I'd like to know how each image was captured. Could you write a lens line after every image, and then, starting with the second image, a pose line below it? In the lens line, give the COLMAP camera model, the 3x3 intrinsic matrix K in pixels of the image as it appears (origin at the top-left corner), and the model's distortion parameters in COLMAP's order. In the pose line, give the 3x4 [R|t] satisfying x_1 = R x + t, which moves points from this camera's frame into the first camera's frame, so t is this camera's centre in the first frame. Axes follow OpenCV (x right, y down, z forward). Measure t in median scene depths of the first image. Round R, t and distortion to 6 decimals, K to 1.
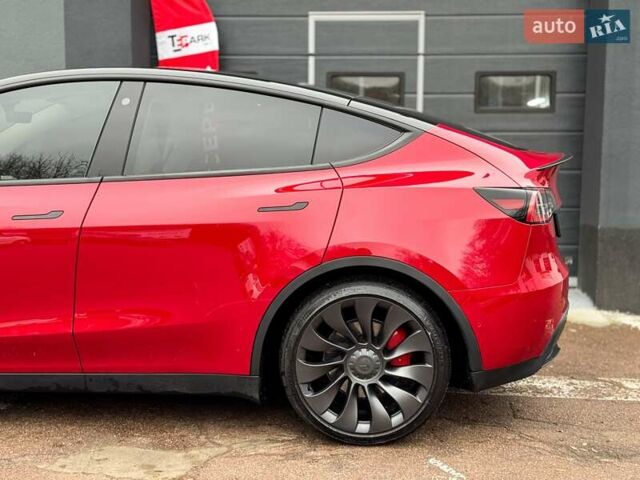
lens RADIAL K [[931.8, 0, 320.2], [0, 931.8, 240.5], [0, 0, 1]] dist [0.127384, 0.000000]
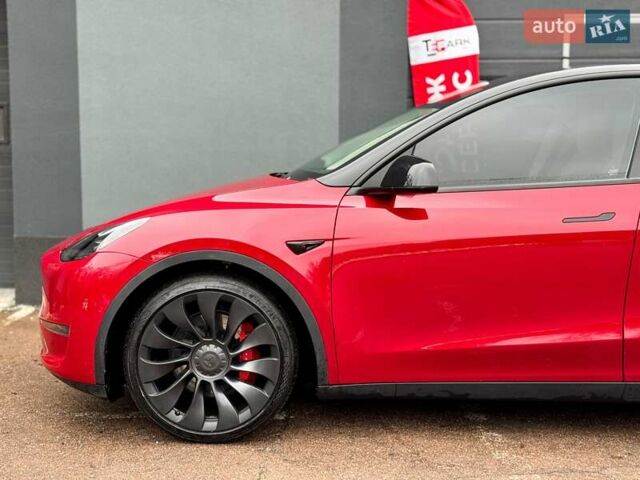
lens RADIAL K [[931.8, 0, 320.8], [0, 931.8, 241.6], [0, 0, 1]] dist [0.127384, 0.000000]
pose [[0.998148, -0.008598, 0.060222, -0.333884], [0.009334, 0.999885, -0.011963, 0.003609], [-0.060112, 0.012503, 0.998113, 0.030376]]
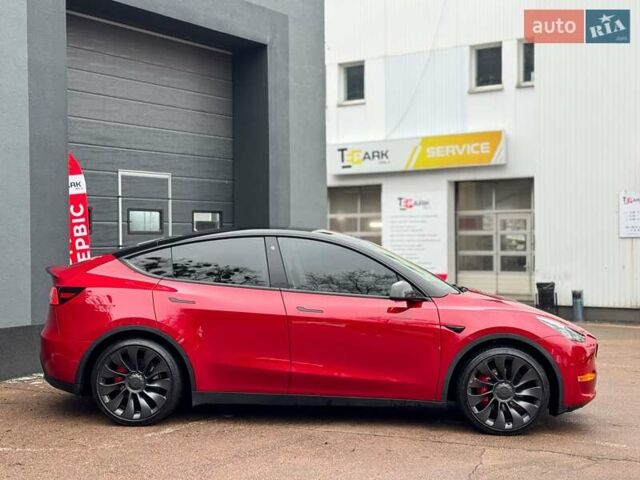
lens RADIAL K [[931.8, 0, 336.6], [0, 931.8, 231.2], [0, 0, 1]] dist [0.127384, 0.000000]
pose [[0.497017, -0.005240, 0.867725, -1.178153], [0.085190, 0.995446, -0.042784, -0.048834], [-0.863549, 0.095186, 0.495200, -0.051210]]
